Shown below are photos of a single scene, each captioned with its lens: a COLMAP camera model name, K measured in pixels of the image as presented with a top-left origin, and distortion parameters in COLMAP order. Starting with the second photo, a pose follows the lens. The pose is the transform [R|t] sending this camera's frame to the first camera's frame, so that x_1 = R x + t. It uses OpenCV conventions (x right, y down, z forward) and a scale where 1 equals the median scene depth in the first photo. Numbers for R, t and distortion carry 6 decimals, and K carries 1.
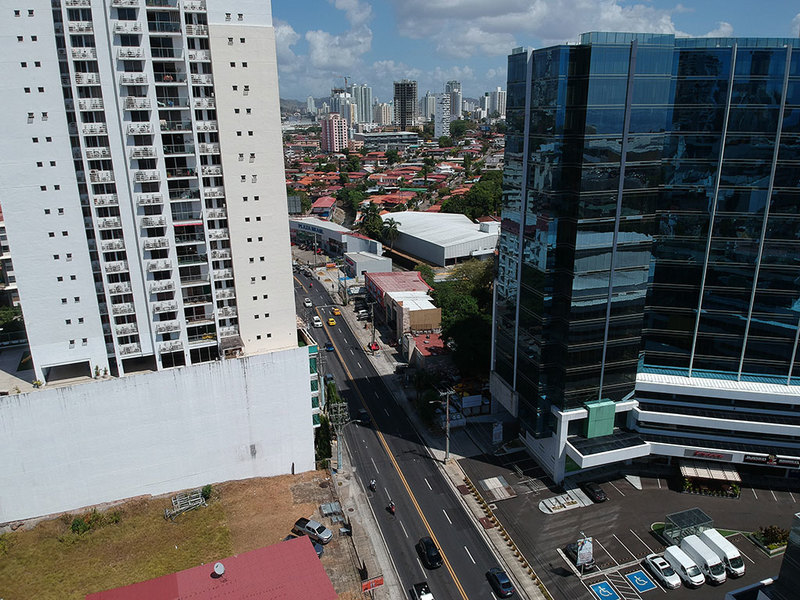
lens RADIAL K [[587.7, 0, 400.0], [0, 587.7, 300.0], [0, 0, 1]] dist [-0.032443, -0.004021]
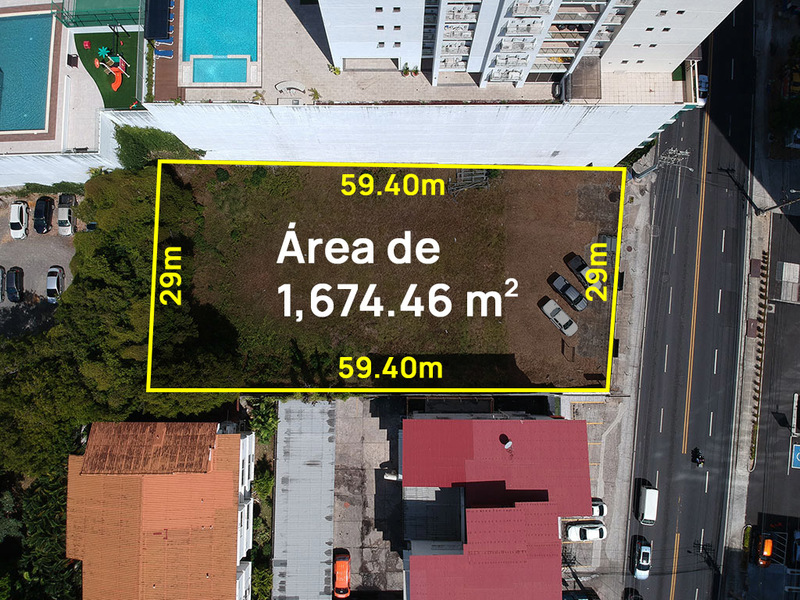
lens RADIAL K [[587.7, 0, 400.0], [0, 587.7, 300.0], [0, 0, 1]] dist [-0.032443, -0.004021]
pose [[0.906551, 0.418265, -0.056734, -0.320645], [-0.127146, 0.398767, 0.908195, -0.401806], [0.402490, -0.816112, 0.414683, 0.387500]]
